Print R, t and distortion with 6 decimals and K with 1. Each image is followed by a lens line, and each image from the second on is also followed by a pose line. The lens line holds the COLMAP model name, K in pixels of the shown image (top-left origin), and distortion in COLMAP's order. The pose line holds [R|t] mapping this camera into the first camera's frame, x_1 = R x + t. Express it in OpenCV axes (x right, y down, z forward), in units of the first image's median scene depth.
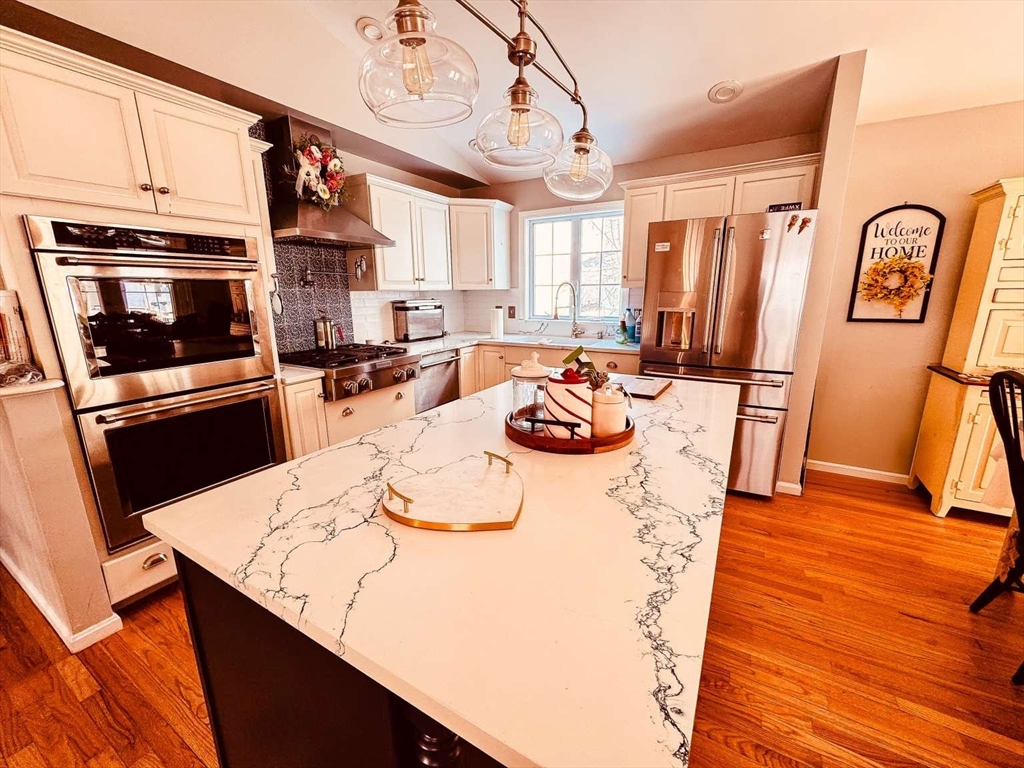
lens RADIAL K [[410.6, 0, 516.8], [0, 410.6, 384.2], [0, 0, 1]] dist [-0.001689, 0.000346]
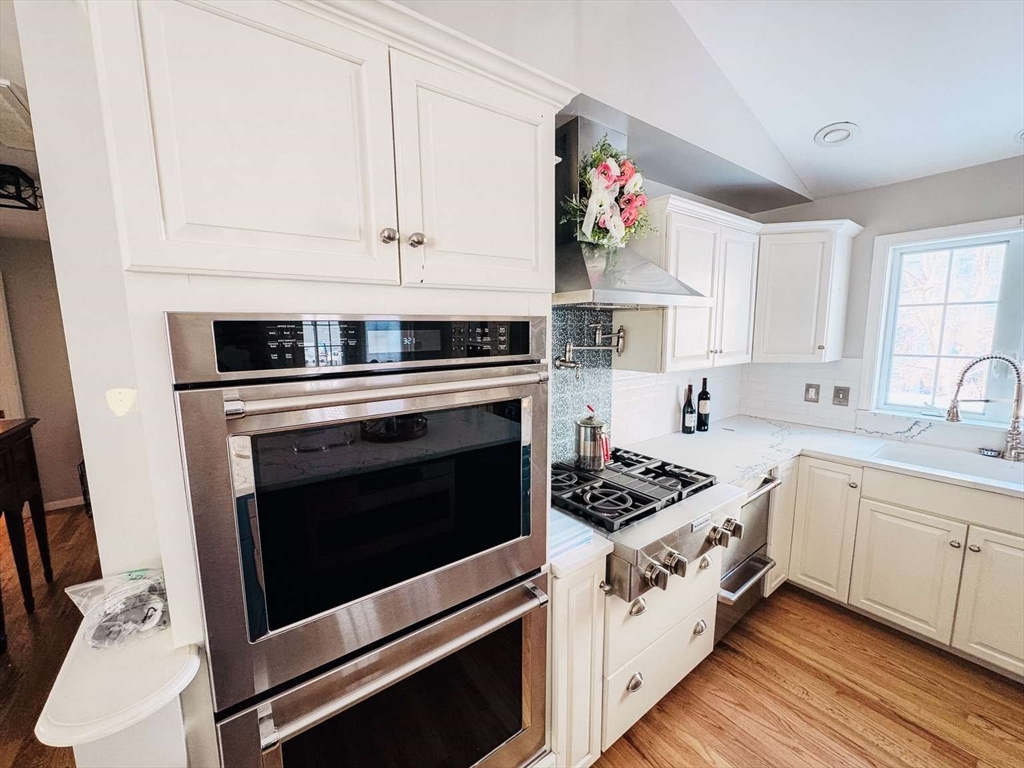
lens RADIAL K [[404.0, 0, 510.3], [0, 404.0, 385.3], [0, 0, 1]] dist [0.000472, -0.000295]
pose [[0.910376, 0.055015, -0.410109, -0.361081], [-0.088551, 0.994064, -0.063217, -0.182259], [0.404197, 0.093866, 0.909843, 0.407195]]
